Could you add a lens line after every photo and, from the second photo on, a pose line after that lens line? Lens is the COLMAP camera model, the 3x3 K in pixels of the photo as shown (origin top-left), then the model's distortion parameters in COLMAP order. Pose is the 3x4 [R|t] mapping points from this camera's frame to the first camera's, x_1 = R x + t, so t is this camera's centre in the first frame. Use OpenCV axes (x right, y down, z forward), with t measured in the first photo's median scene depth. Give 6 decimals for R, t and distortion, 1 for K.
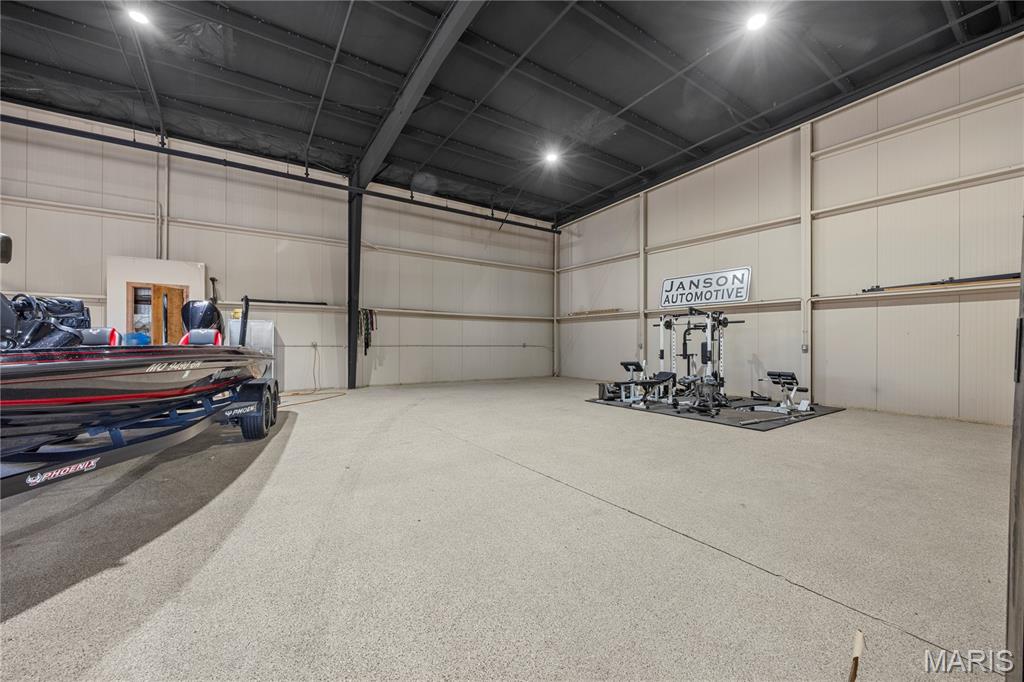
lens RADIAL K [[390.7, 0, 508.4], [0, 390.7, 345.4], [0, 0, 1]] dist [-0.001337, 0.000132]
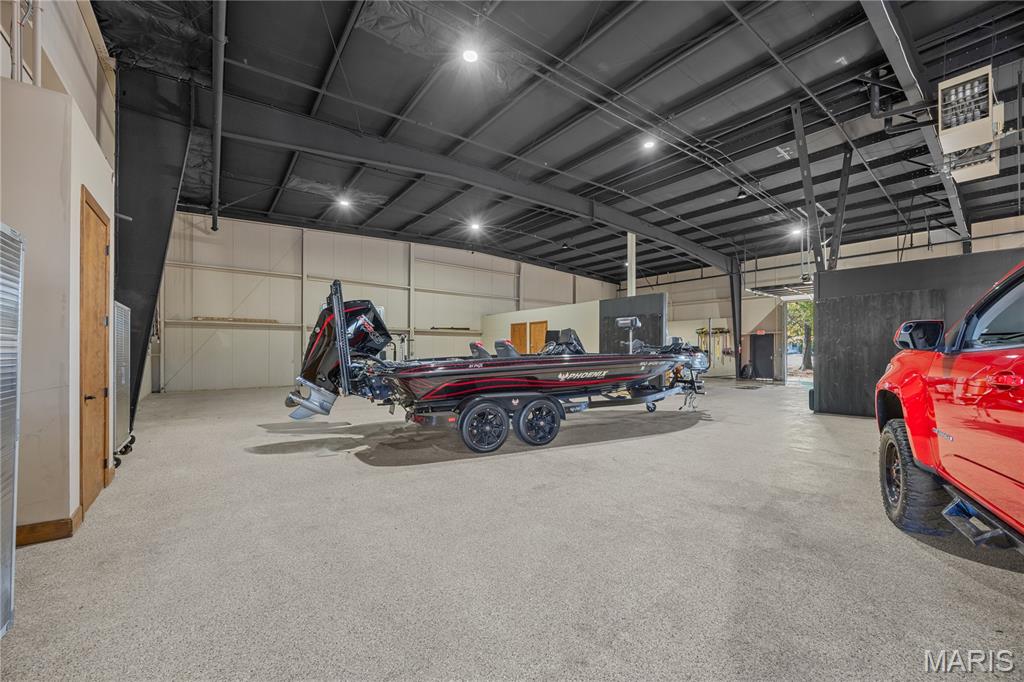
lens RADIAL K [[390.7, 0, 508.4], [0, 390.7, 345.4], [0, 0, 1]] dist [-0.001337, 0.000132]
pose [[-0.048685, 0.006861, 0.998791, -0.849292], [0.001270, 0.999976, -0.006807, -0.013390], [-0.998813, 0.000937, -0.048693, 0.386412]]
